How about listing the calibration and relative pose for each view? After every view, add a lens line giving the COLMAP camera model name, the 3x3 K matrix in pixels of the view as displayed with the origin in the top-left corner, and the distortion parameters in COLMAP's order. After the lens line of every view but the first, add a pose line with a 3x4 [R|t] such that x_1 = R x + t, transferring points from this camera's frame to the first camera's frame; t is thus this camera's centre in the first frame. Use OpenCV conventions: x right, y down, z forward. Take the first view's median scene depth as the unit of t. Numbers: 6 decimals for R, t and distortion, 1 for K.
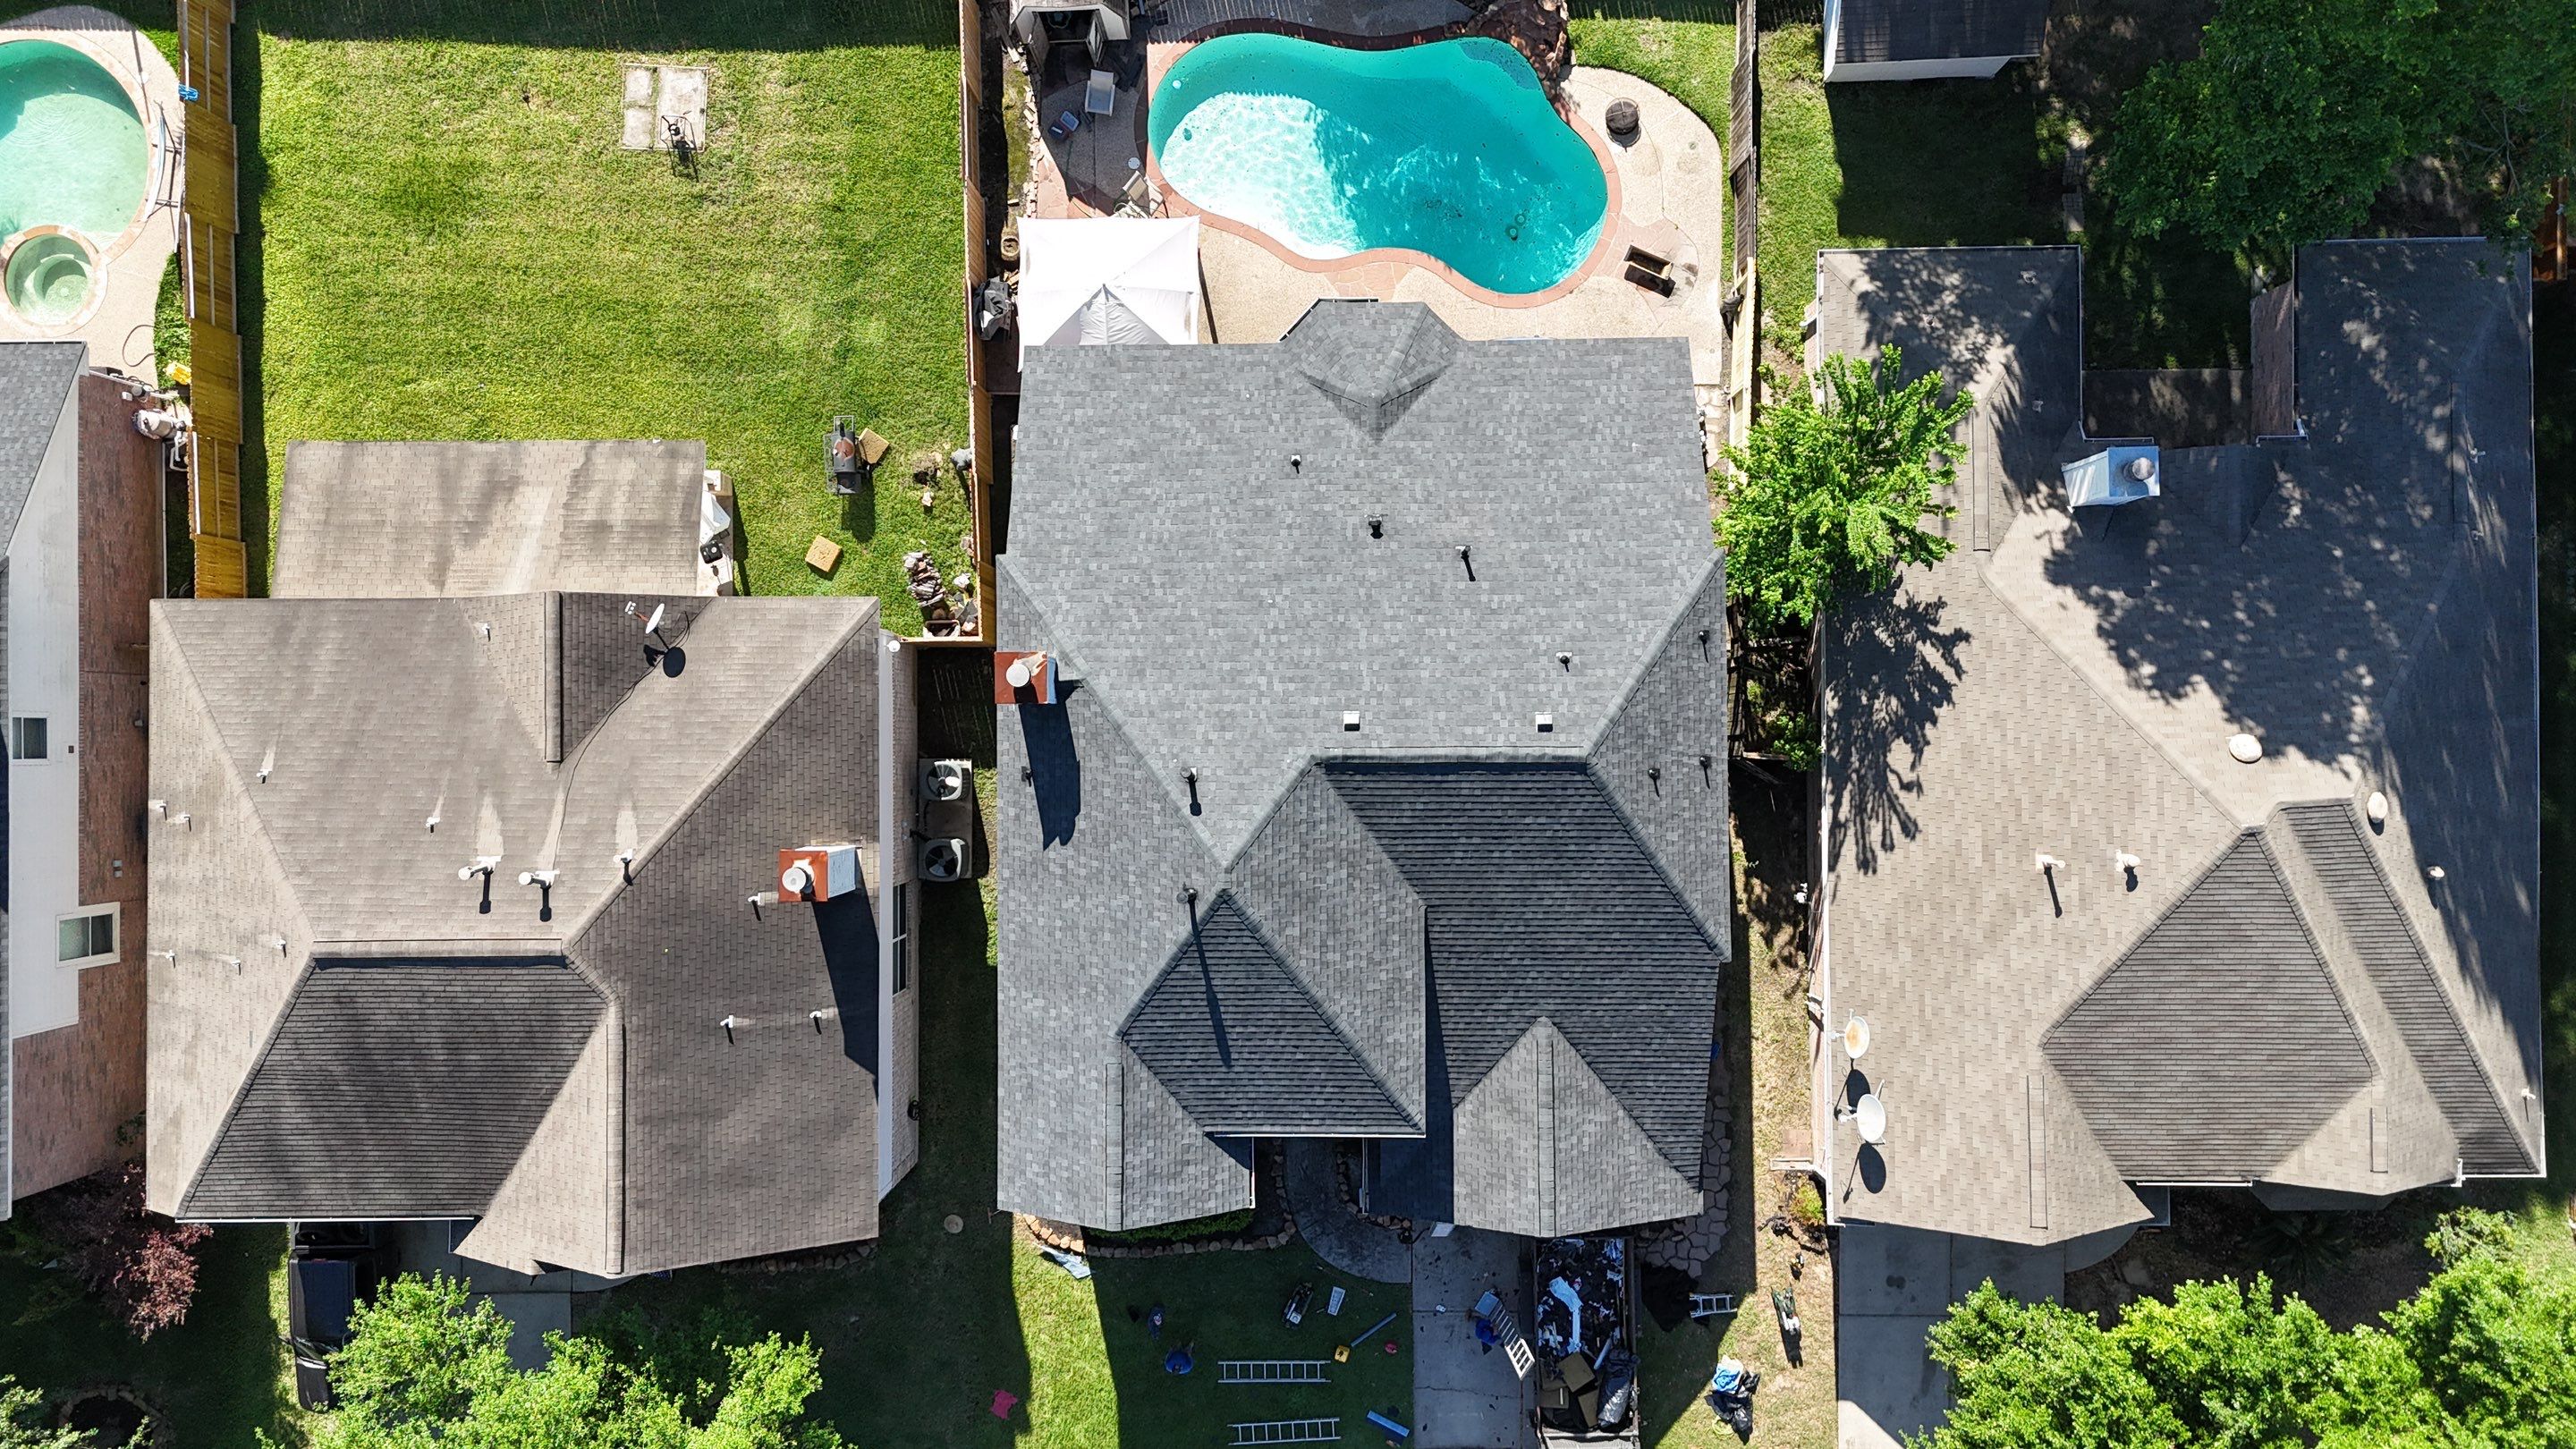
lens RADIAL K [[1879.7, 0, 1284.3], [0, 1879.7, 717.5], [0, 0, 1]] dist [0.073938, -0.068293]
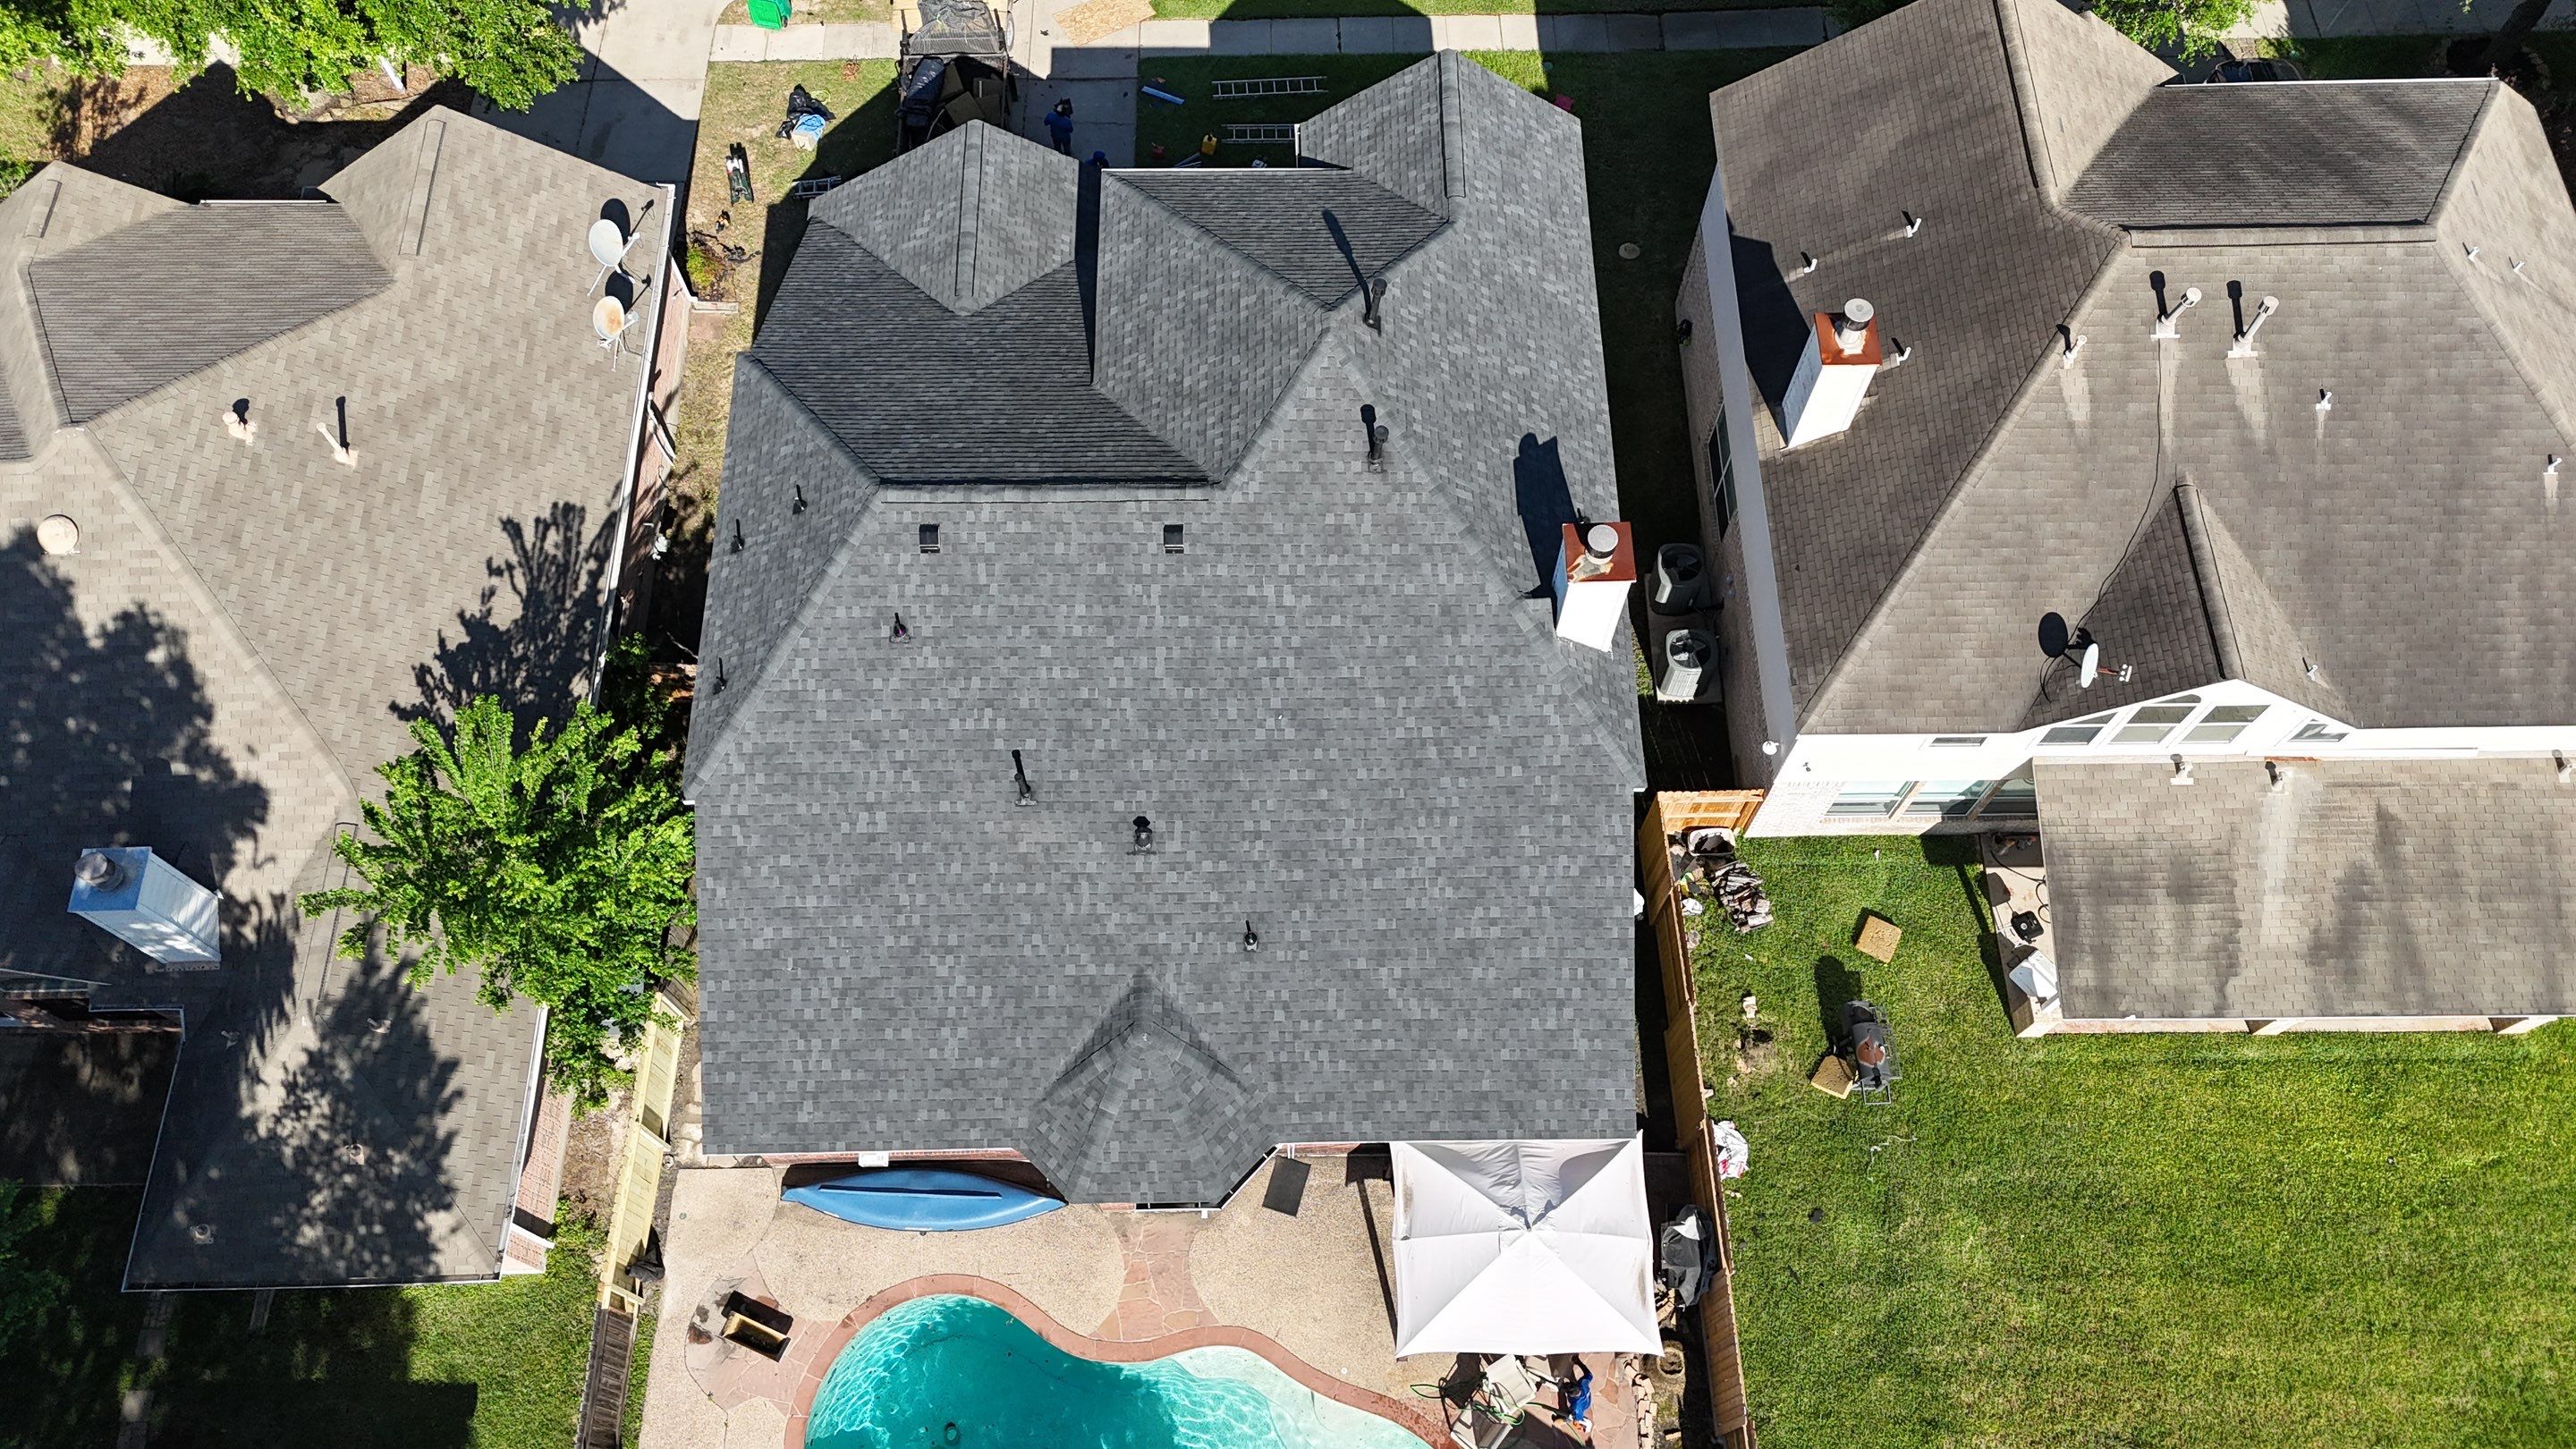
lens RADIAL K [[1879.7, 0, 1284.3], [0, 1879.7, 717.5], [0, 0, 1]] dist [0.073938, -0.068293]
pose [[-0.999740, 0.015829, 0.016429, -0.020325], [-0.007028, -0.898802, 0.438299, -0.378802], [0.021704, 0.438070, 0.898679, 0.299331]]
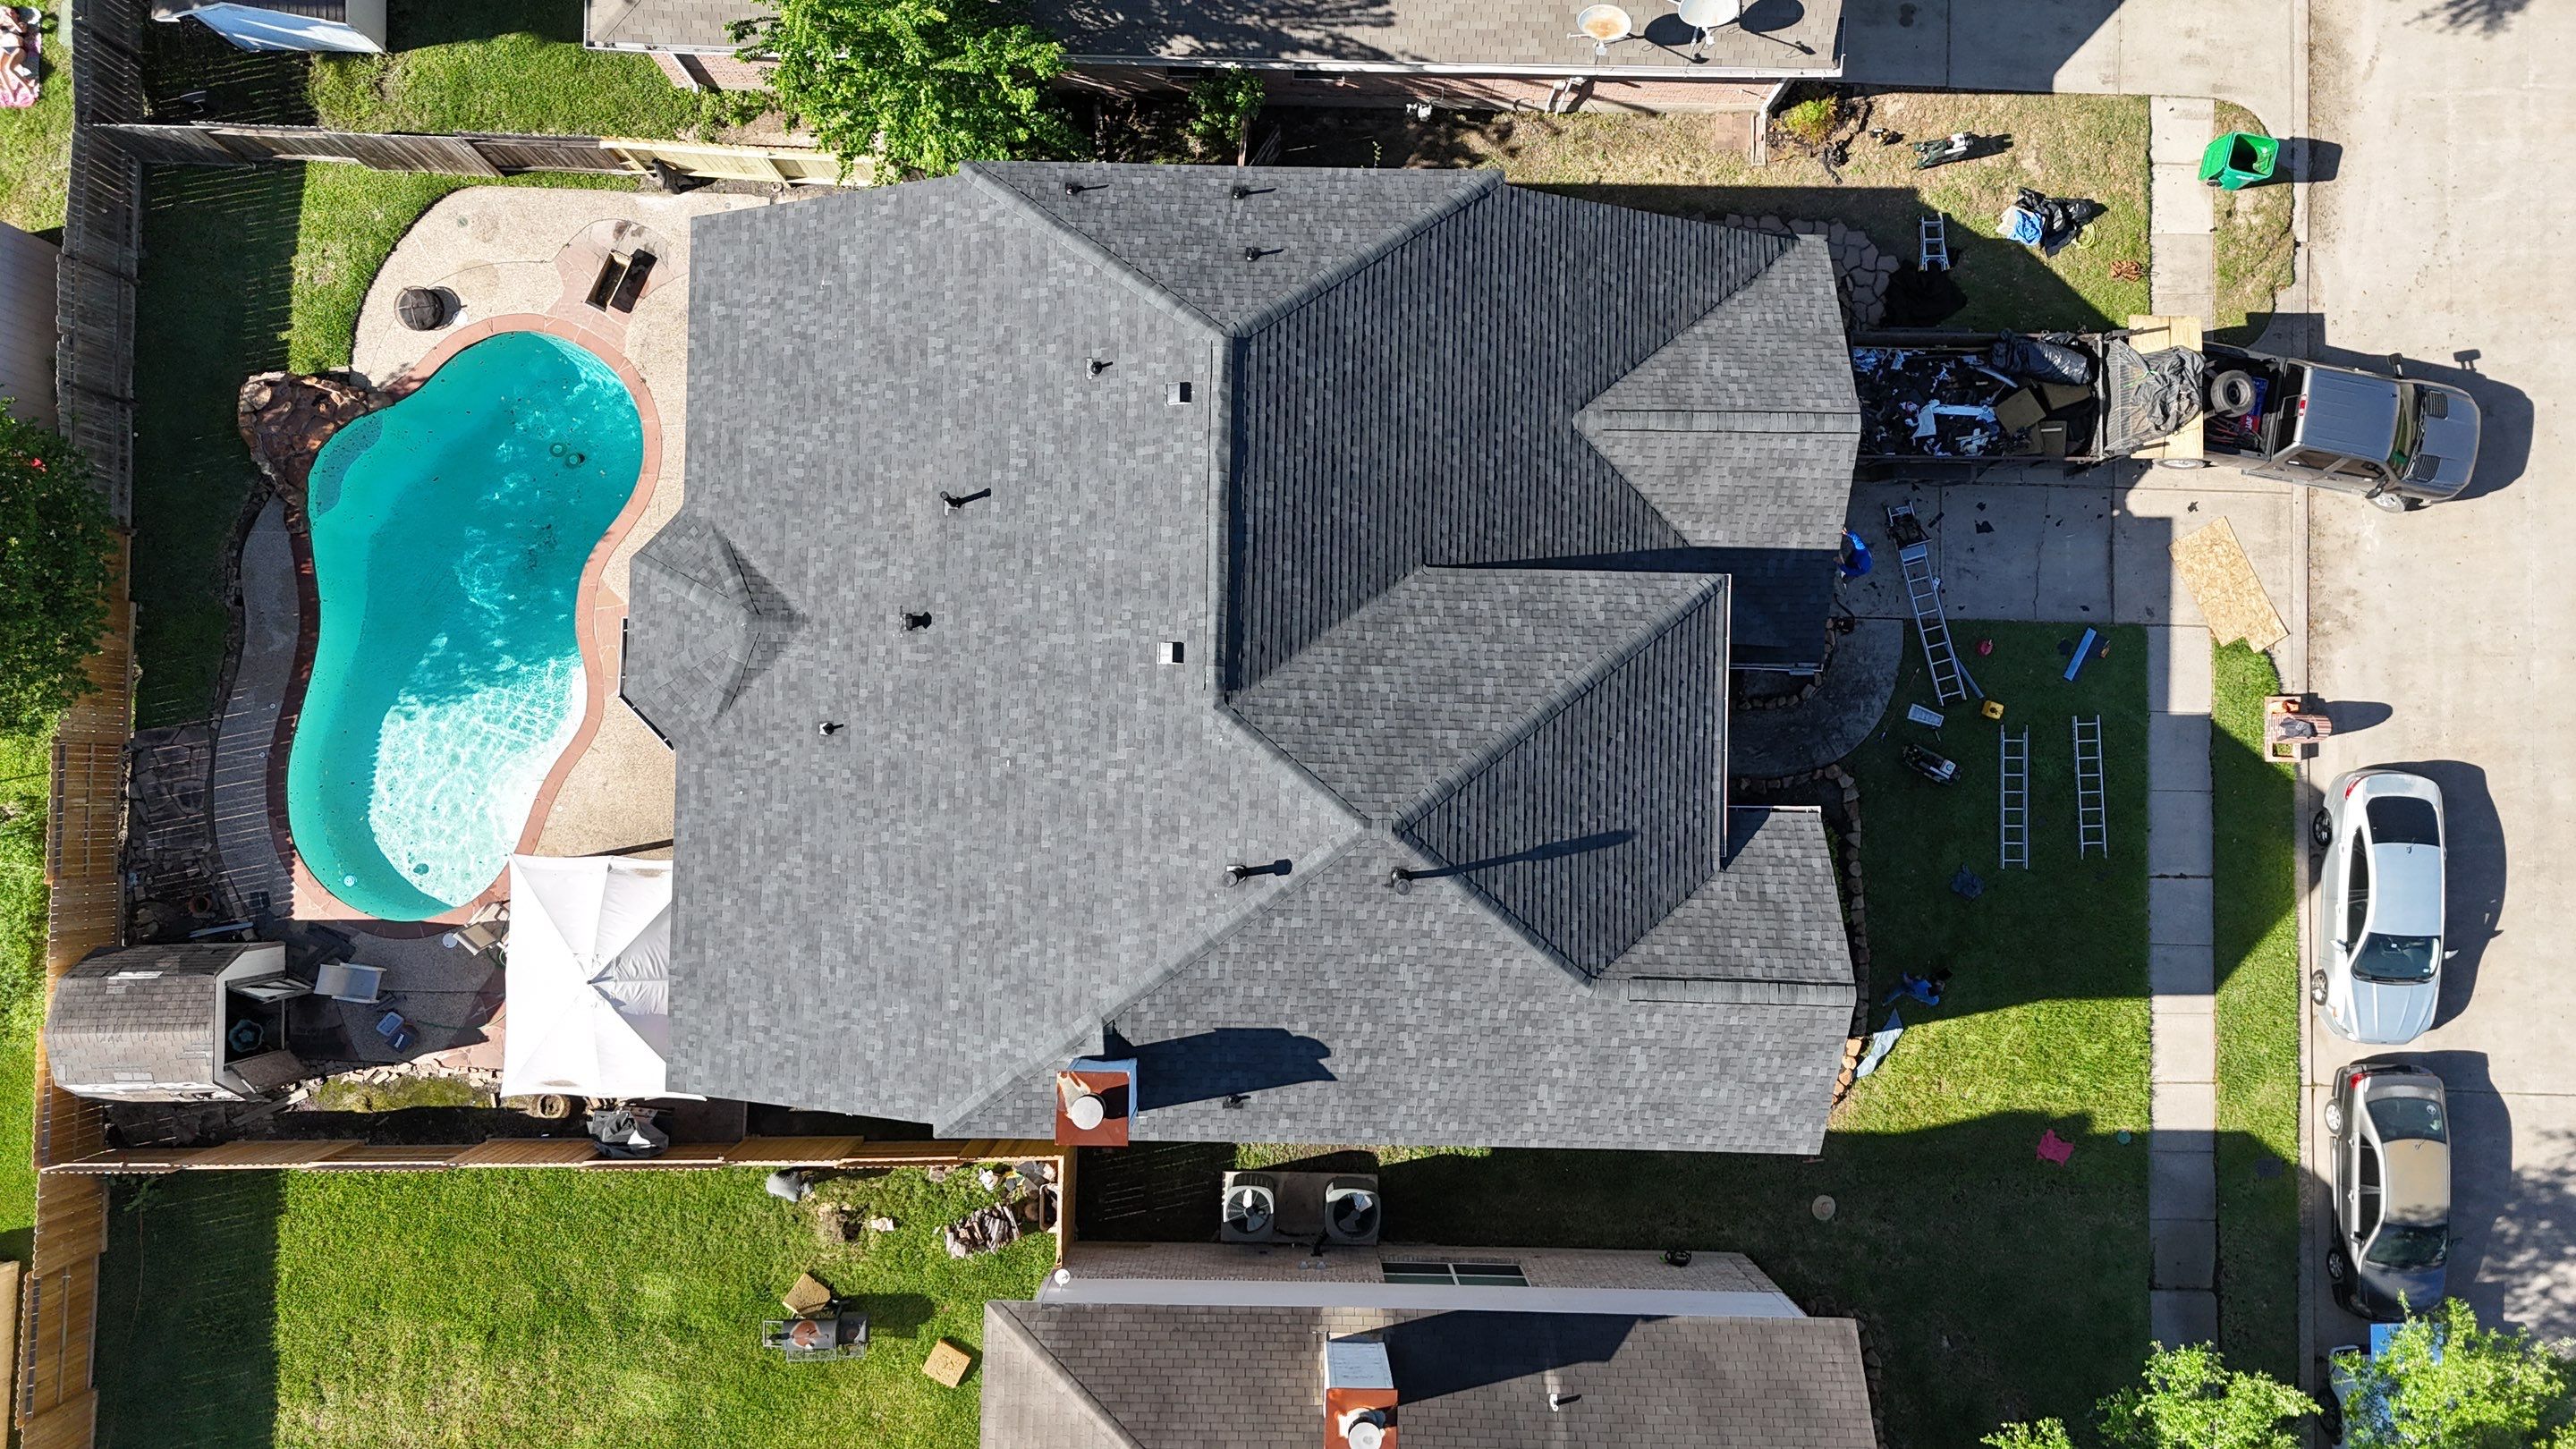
lens RADIAL K [[1884.6, 0, 1283.0], [0, 1884.6, 717.3], [0, 0, 1]] dist [0.064843, -0.051029]
pose [[0.025245, -0.998027, 0.057491, -0.027879], [0.999492, 0.026318, 0.017977, 0.031113], [-0.019455, 0.057008, 0.998184, 0.244024]]
